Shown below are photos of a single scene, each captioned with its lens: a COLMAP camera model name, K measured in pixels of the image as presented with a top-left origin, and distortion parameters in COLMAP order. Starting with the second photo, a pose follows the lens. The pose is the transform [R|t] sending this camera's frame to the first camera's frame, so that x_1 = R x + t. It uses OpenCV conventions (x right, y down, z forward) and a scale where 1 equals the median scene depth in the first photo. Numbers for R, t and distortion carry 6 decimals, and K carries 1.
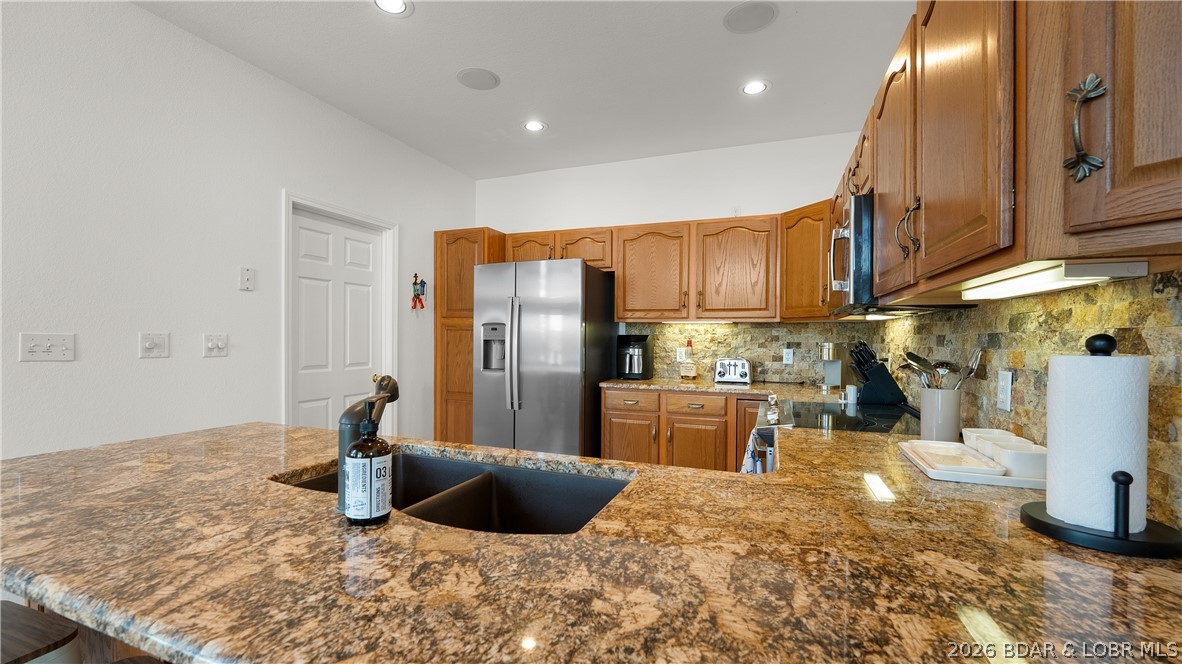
lens RADIAL K [[486.8, 0, 594.1], [0, 486.8, 341.1], [0, 0, 1]] dist [-0.007305, -0.001664]
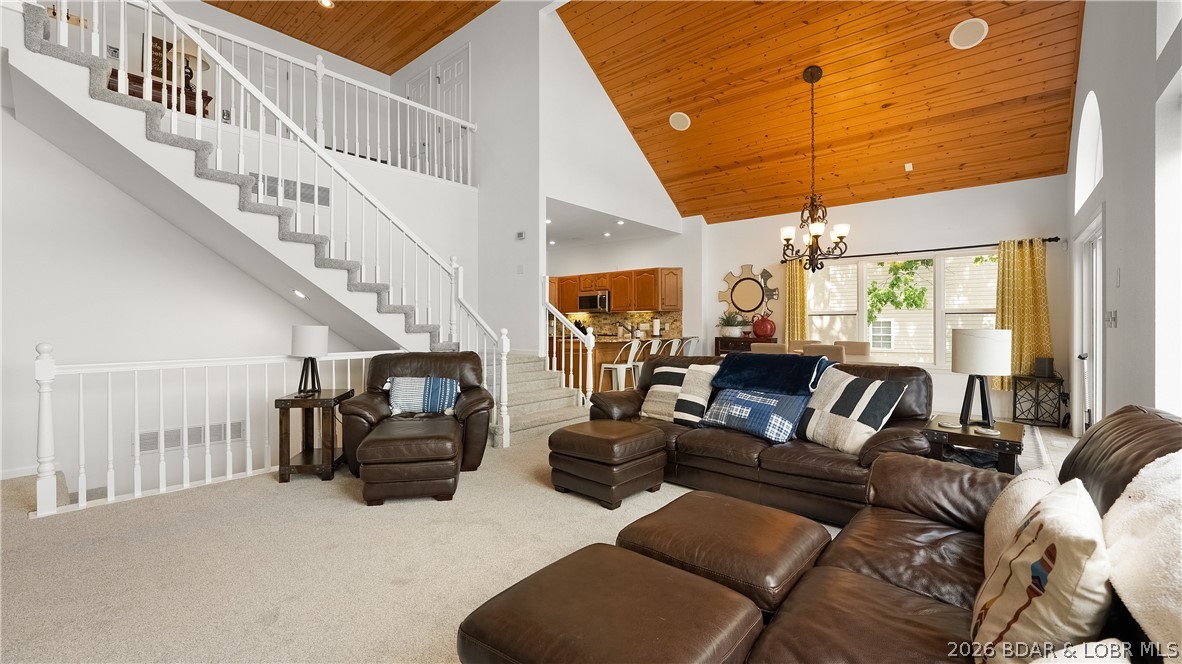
lens RADIAL K [[486.8, 0, 583.0], [0, 486.8, 329.5], [0, 0, 1]] dist [-0.007305, -0.001664]
pose [[0.333154, -0.017462, 0.942711, -2.071872], [0.012285, 0.999824, 0.014178, 0.016453], [-0.942792, 0.006858, 0.333310, -0.222757]]
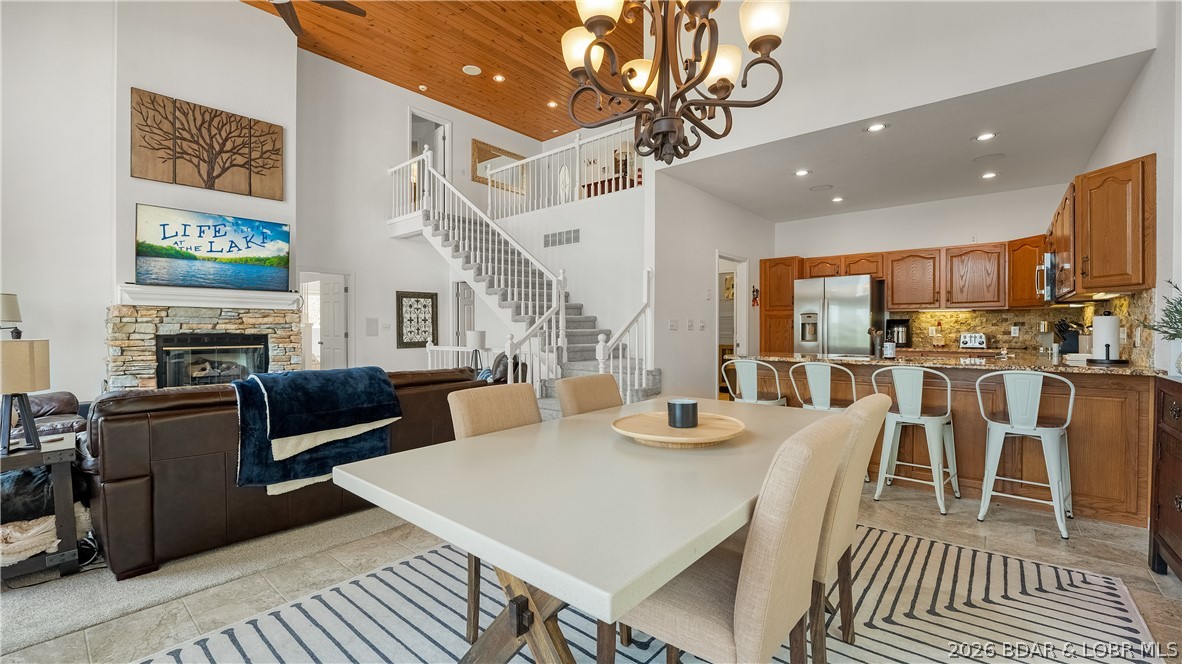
lens RADIAL K [[520.0, 0, 586.9], [0, 520.0, 330.8], [0, 0, 1]] dist [-0.007488, -0.002654]
pose [[0.948579, -0.008638, -0.316423, -0.368574], [0.005856, 0.999935, -0.009744, 0.037745], [0.316487, 0.007390, 0.948568, -0.979676]]
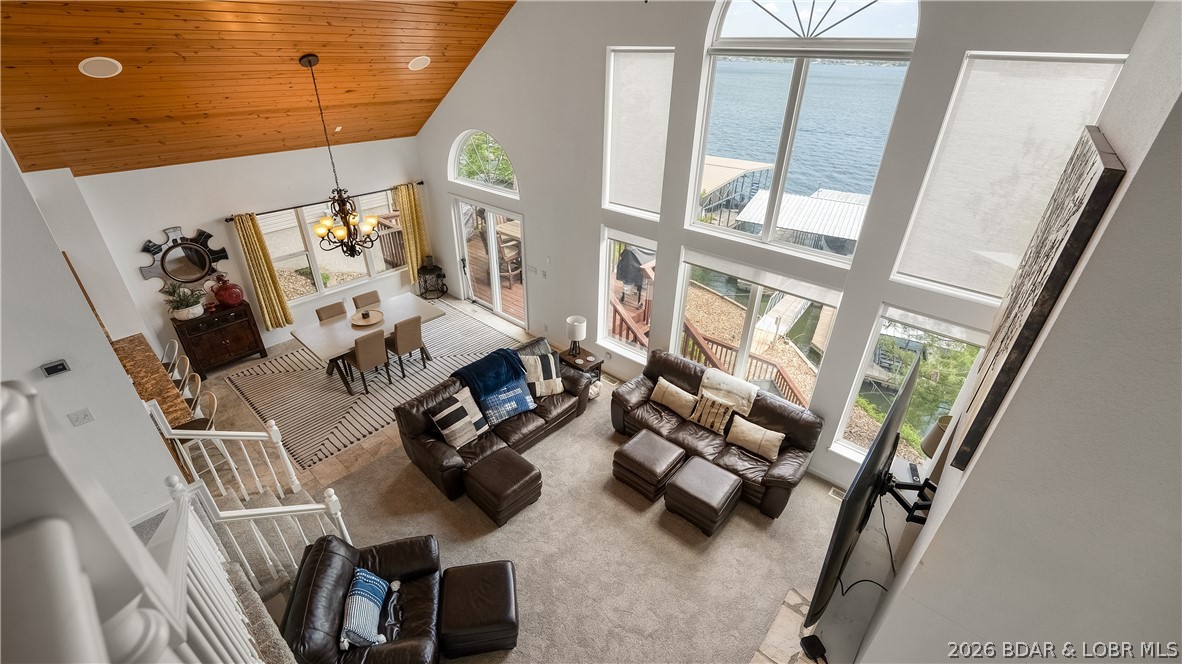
lens RADIAL K [[486.8, 0, 590.3], [0, 486.8, 338.9], [0, 0, 1]] dist [-0.007305, -0.001664]
pose [[-0.943004, -0.194607, 0.269947, -1.741731], [-0.028018, 0.854735, 0.518308, -0.770130], [-0.331600, 0.481203, -0.811471, 0.828540]]
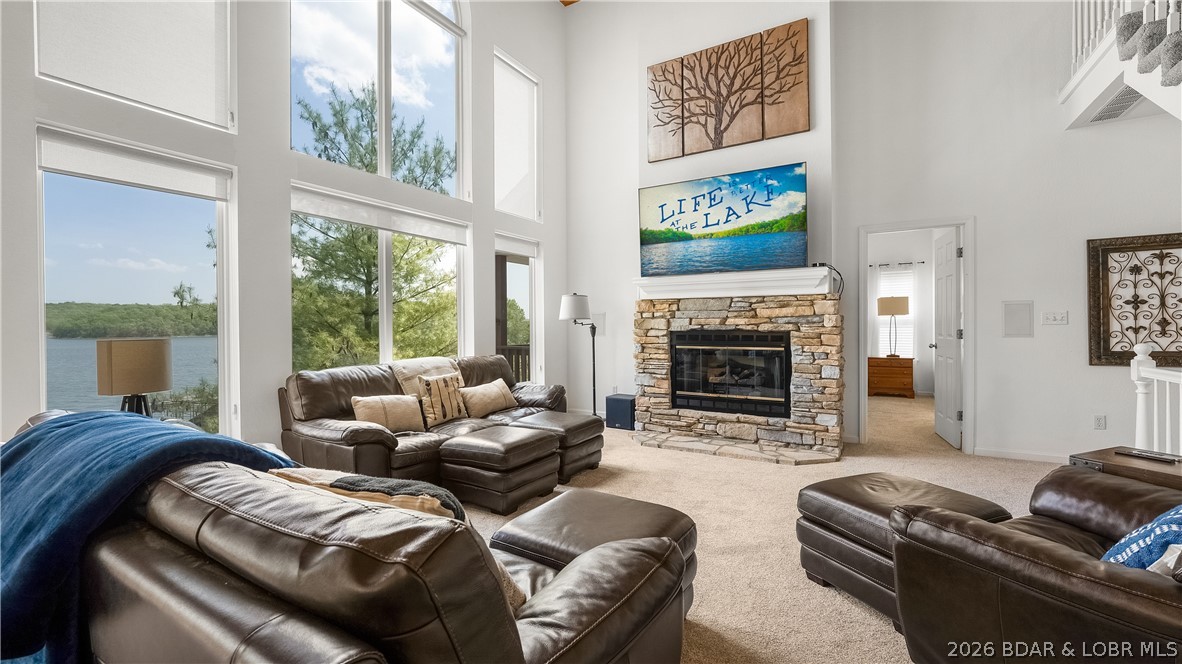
lens RADIAL K [[486.8, 0, 591.7], [0, 486.8, 328.0], [0, 0, 1]] dist [-0.007305, -0.001664]
pose [[-0.164691, 0.001183, -0.986344, -0.762326], [-0.005127, 0.999985, 0.002055, 0.017027], [0.986332, 0.005395, -0.164683, 0.101804]]
